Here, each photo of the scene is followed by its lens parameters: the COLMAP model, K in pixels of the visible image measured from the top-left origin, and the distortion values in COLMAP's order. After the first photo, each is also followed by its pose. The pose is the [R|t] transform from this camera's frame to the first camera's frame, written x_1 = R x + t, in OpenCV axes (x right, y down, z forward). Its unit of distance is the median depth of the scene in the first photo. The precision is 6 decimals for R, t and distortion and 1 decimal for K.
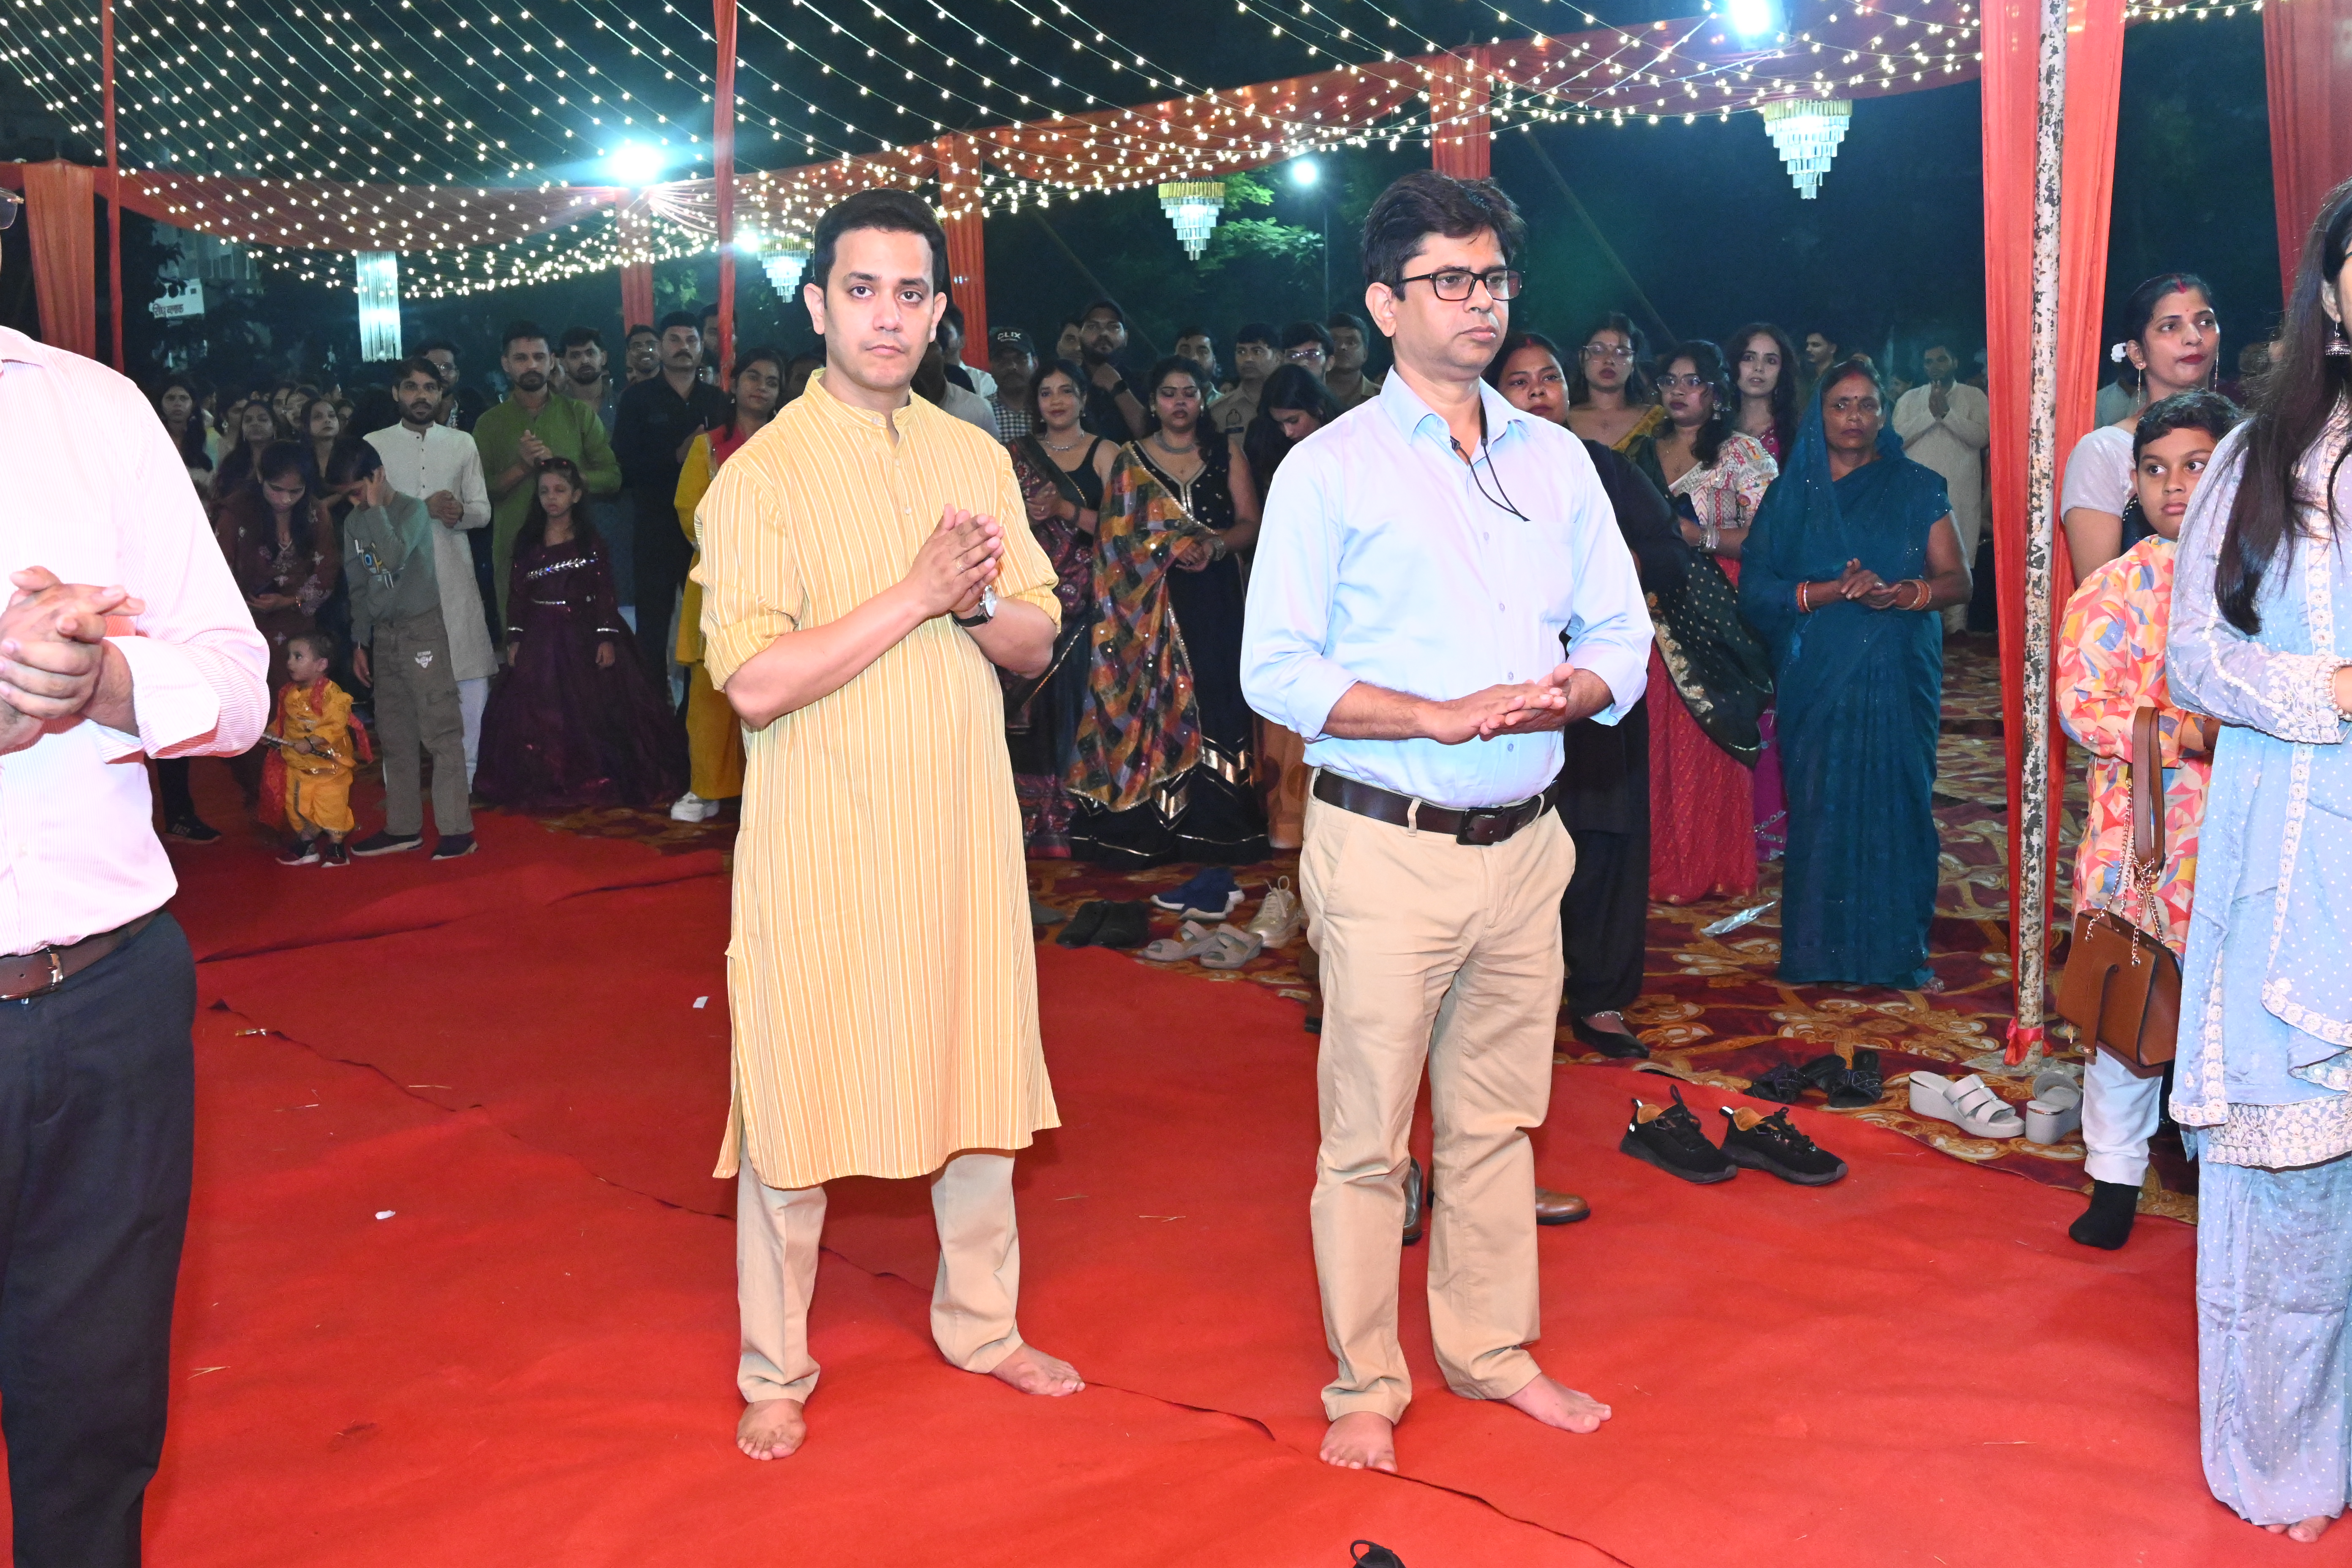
lens RADIAL K [[2563.4, 0, 1176.0], [0, 2563.4, 784.0], [0, 0, 1]] dist [0.000030, -0.038412]
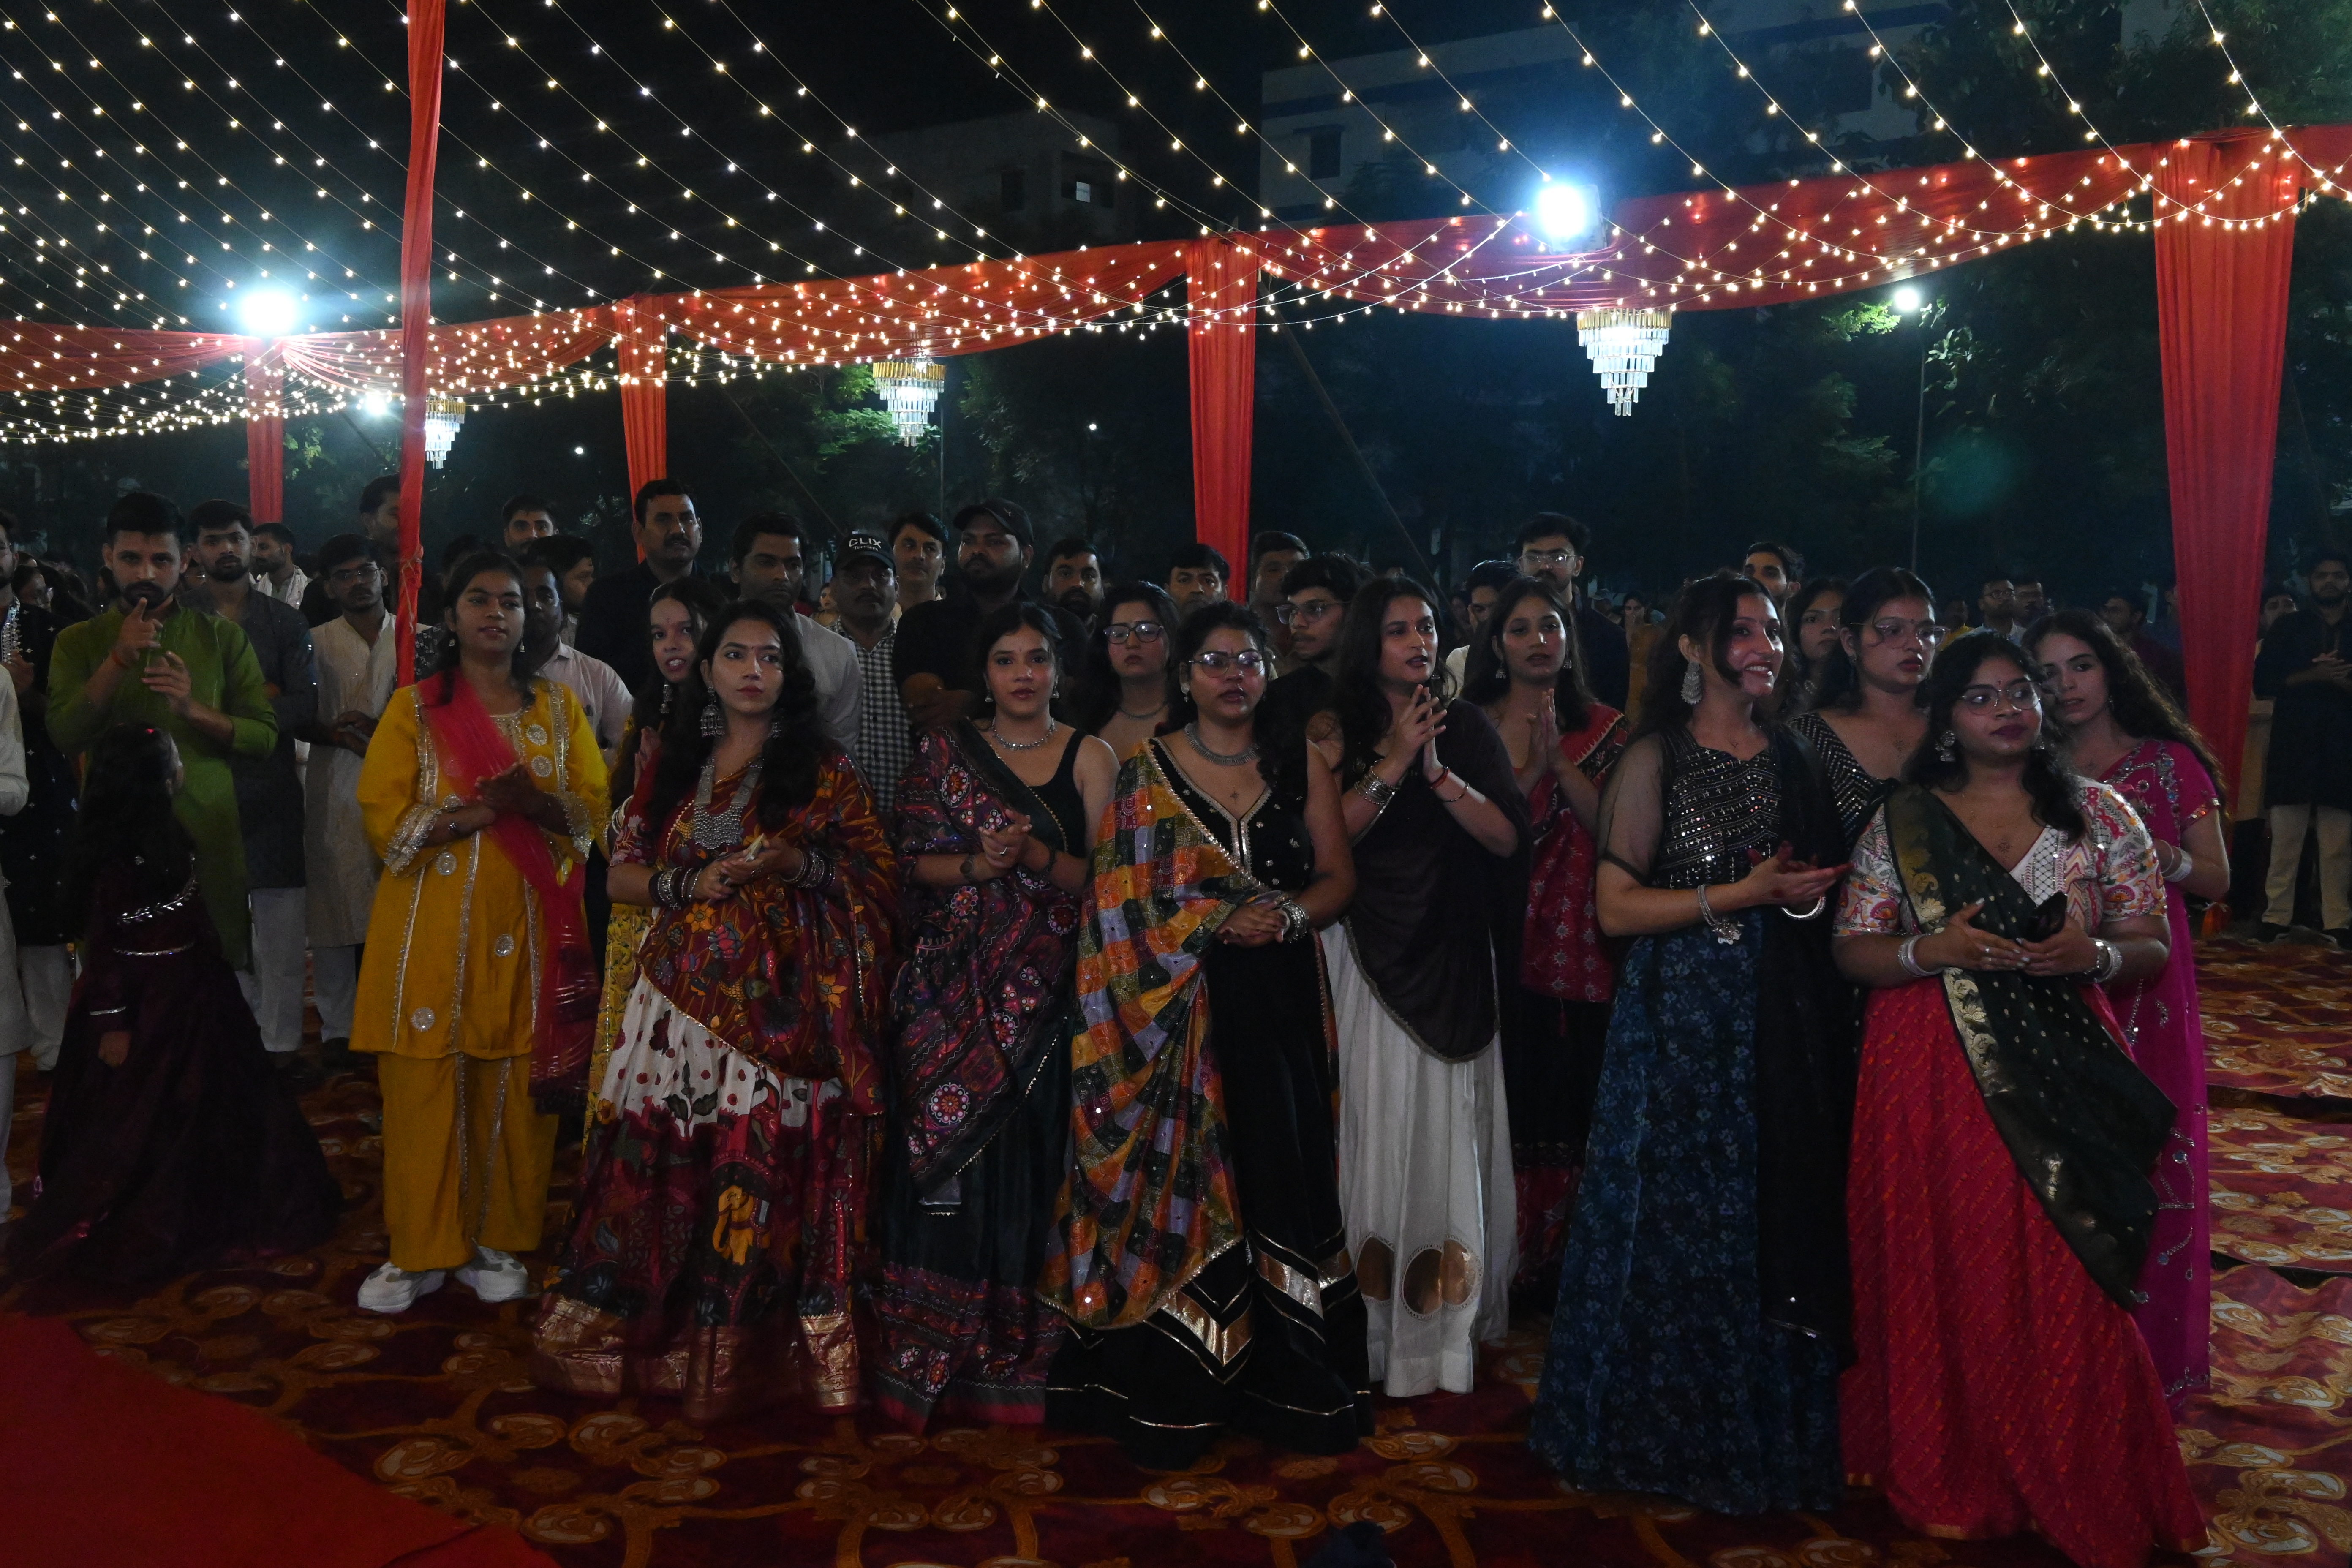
lens RADIAL K [[2180.9, 0, 1176.0], [0, 2180.9, 784.0], [0, 0, 1]] dist [-0.008359, 0.001324]
pose [[0.980484, 0.020932, 0.195481, -0.047940], [-0.010973, 0.998593, -0.051889, -0.041817], [-0.196292, 0.048731, 0.979334, 0.210637]]
